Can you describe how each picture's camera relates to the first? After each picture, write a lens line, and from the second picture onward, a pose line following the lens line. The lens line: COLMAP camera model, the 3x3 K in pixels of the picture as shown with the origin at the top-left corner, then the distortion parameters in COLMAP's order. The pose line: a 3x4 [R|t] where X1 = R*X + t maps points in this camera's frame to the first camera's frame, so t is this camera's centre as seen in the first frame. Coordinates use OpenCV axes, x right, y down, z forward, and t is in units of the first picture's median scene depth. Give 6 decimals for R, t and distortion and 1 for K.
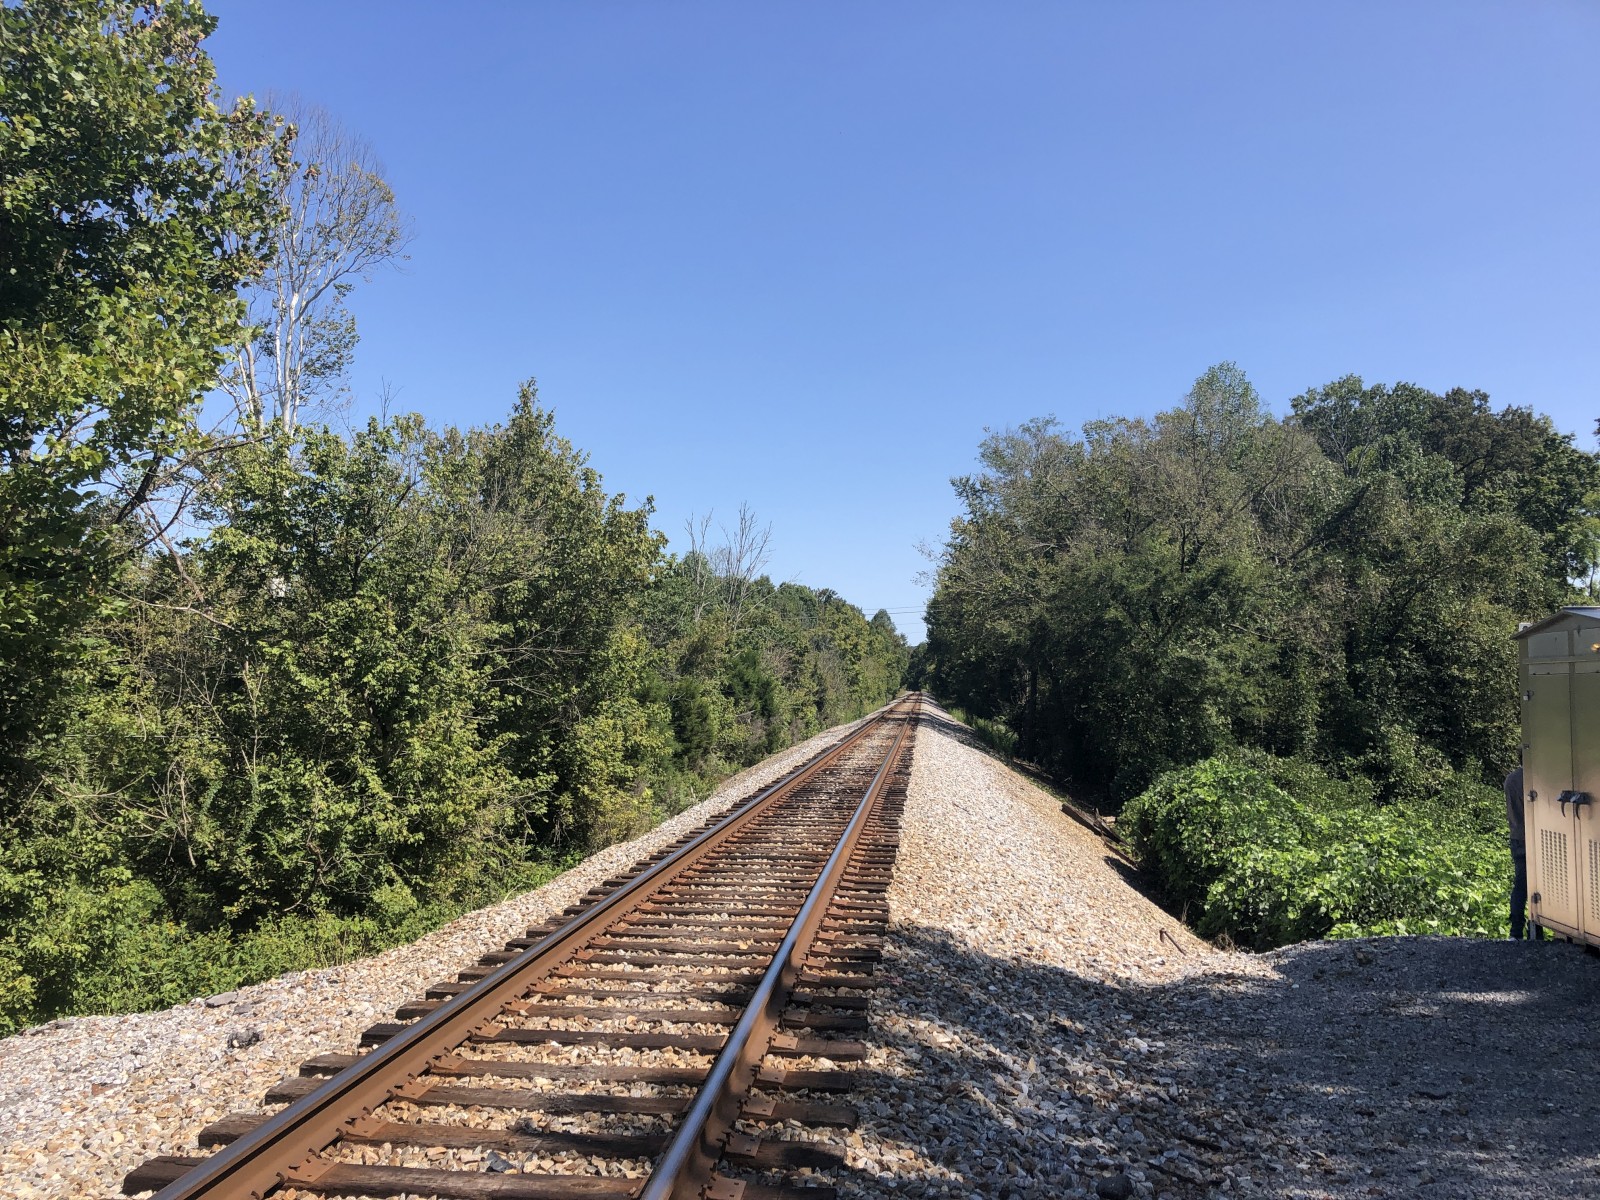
lens RADIAL K [[1293.0, 0, 800.0], [0, 1293.0, 600.0], [0, 0, 1]] dist [0.031125, -0.007117]
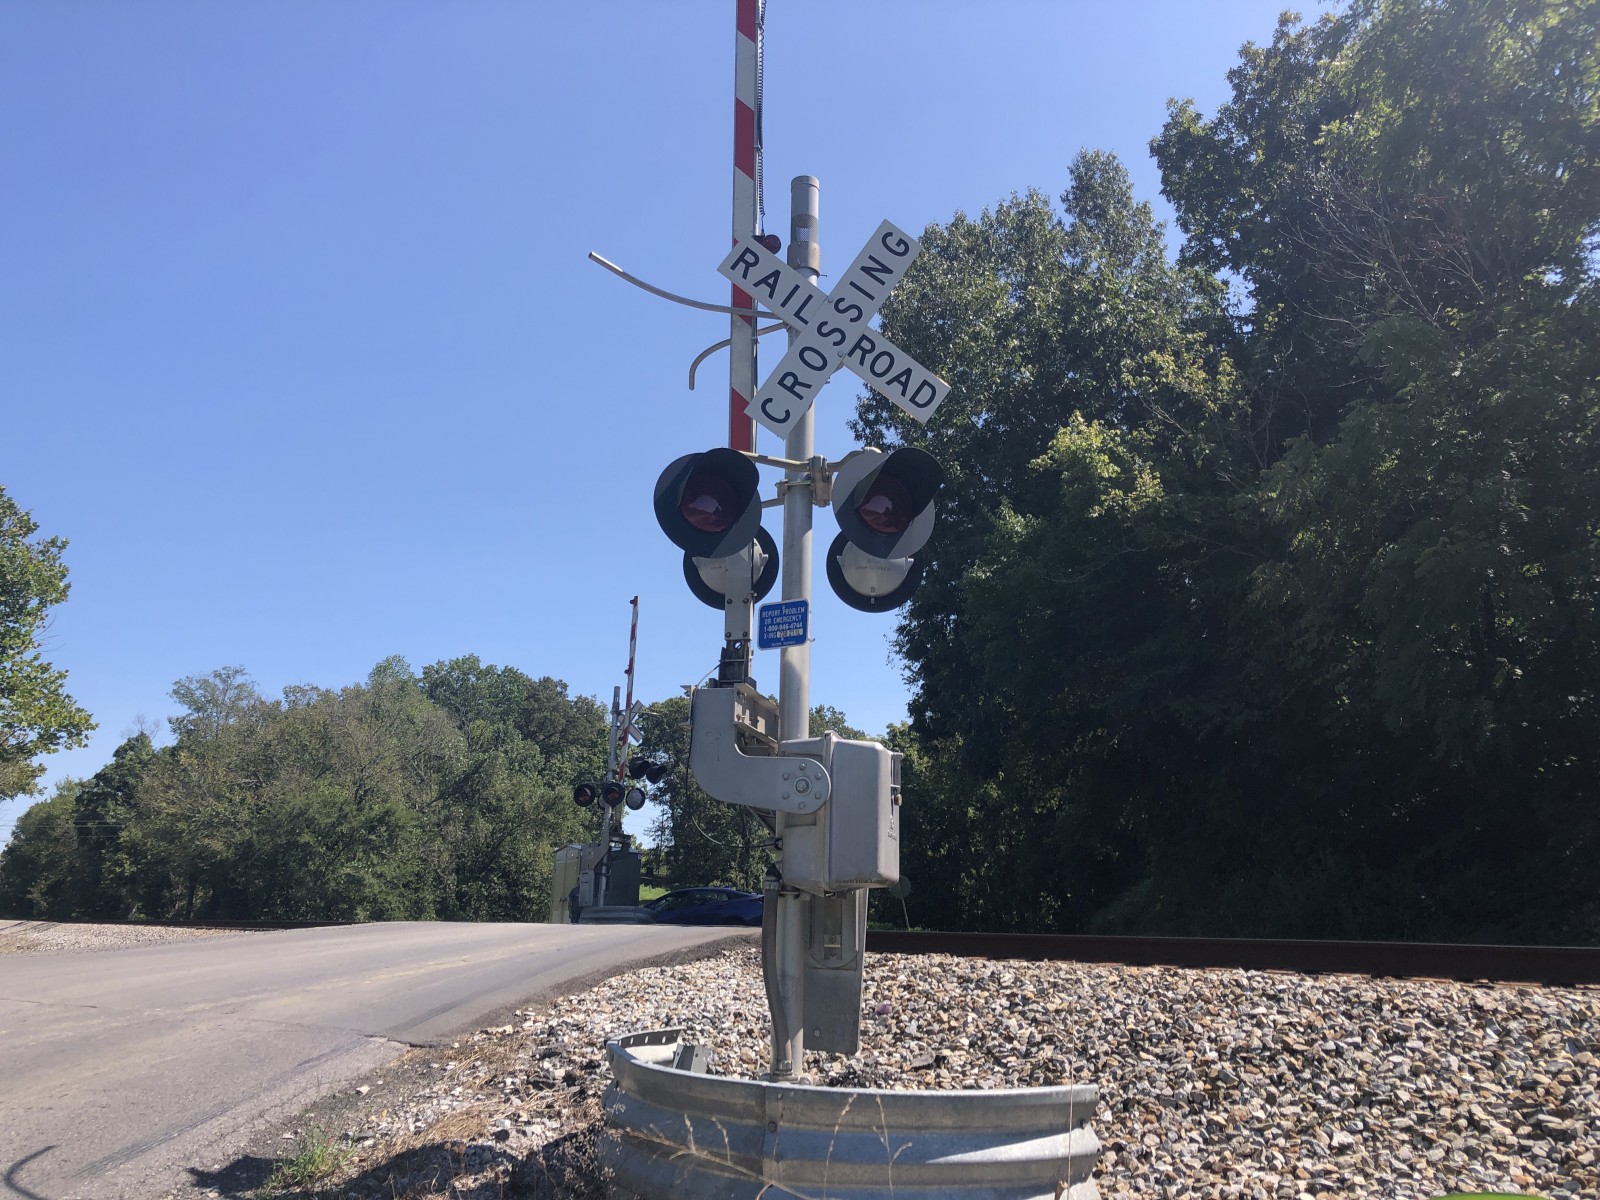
lens RADIAL K [[1335.9, 0, 806.5], [0, 1335.9, 562.2], [0, 0, 1]] dist [0.066879, -0.142891]
pose [[0.782691, 0.182297, 0.595116, -0.212752], [-0.061600, 0.974140, -0.217385, 0.002046], [-0.619355, 0.133486, 0.773680, -0.408641]]
